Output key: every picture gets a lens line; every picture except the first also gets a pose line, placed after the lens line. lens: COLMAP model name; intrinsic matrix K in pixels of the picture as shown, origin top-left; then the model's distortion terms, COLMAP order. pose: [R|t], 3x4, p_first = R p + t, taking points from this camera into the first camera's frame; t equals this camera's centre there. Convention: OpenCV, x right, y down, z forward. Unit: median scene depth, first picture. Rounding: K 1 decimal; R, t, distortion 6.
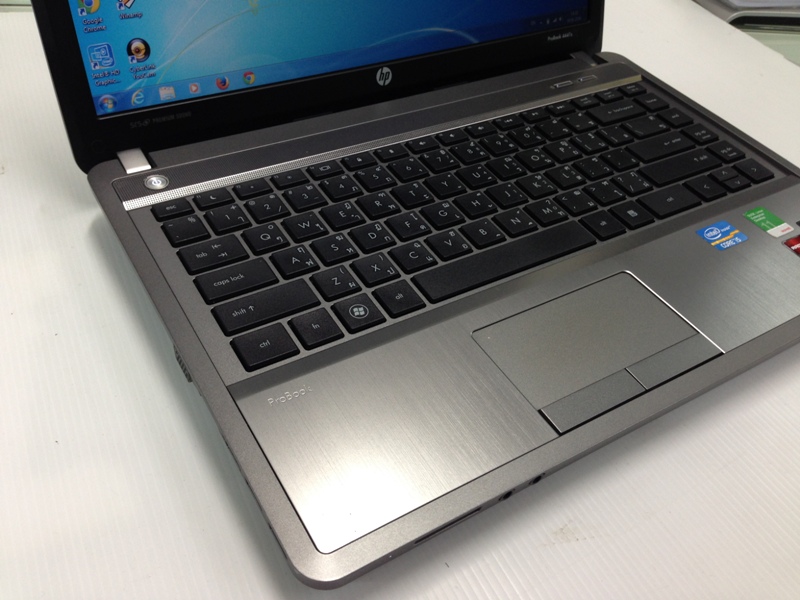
lens RADIAL K [[770.2, 0, 400.0], [0, 770.2, 300.0], [0, 0, 1]] dist [0.103637, -0.185392]
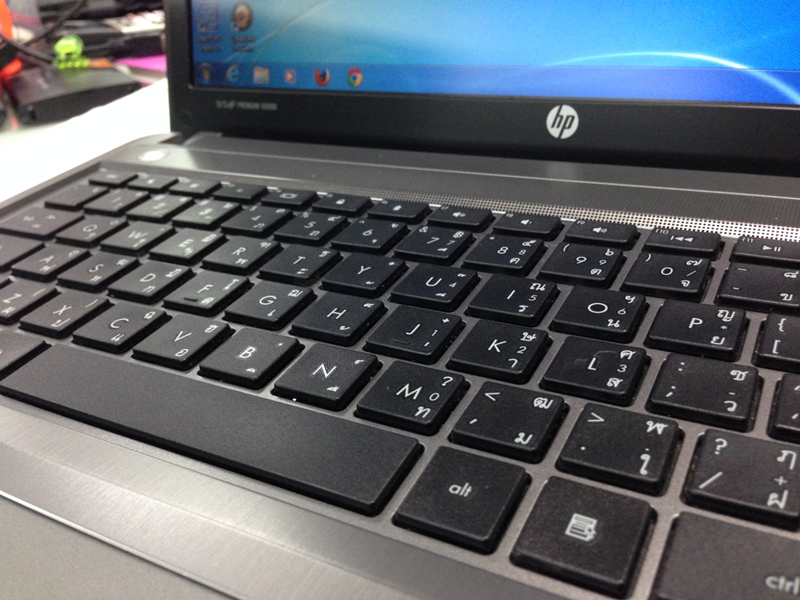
lens RADIAL K [[762.6, 0, 400.0], [0, 762.6, 300.0], [0, 0, 1]] dist [0.083693, -0.180150]
pose [[0.470275, 0.296781, -0.831121, 0.464511], [-0.480048, 0.876271, 0.041276, -0.159988], [0.740537, 0.379567, 0.554557, 0.732506]]
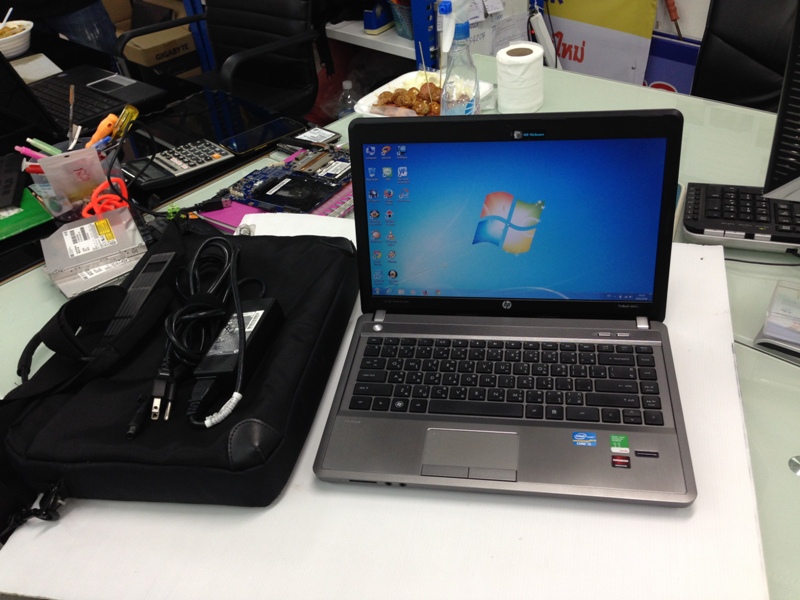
lens RADIAL K [[762.6, 0, 400.0], [0, 762.6, 300.0], [0, 0, 1]] dist [0.083693, -0.180150]
pose [[0.736116, 0.277246, -0.617469, 1.102802], [-0.321050, 0.946127, 0.042076, -0.327283], [0.595870, 0.167266, 0.785469, -0.797814]]
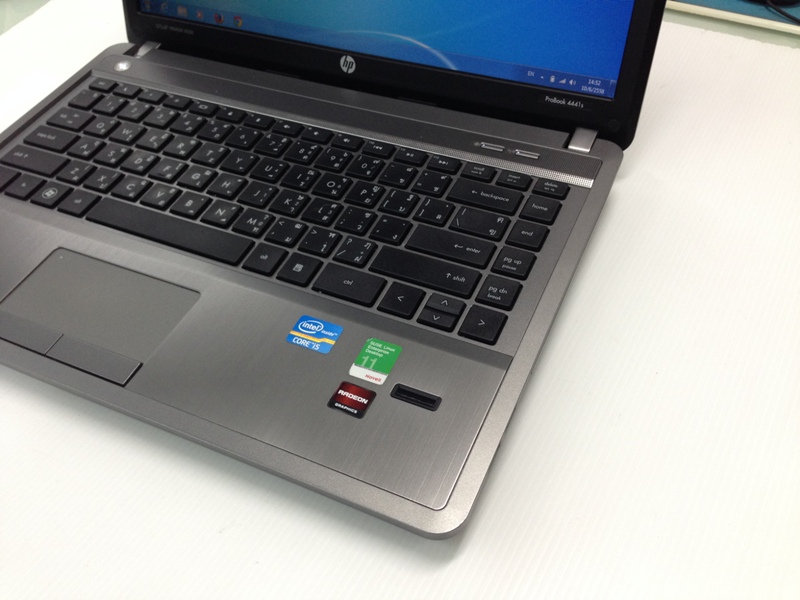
lens RADIAL K [[770.2, 0, 400.0], [0, 770.2, 300.0], [0, 0, 1]] dist [0.103637, -0.185392]
pose [[0.520979, 0.526792, -0.671618, 0.986857], [-0.480076, 0.831427, 0.279741, -0.390063], [0.705767, 0.176689, 0.686056, 0.430319]]
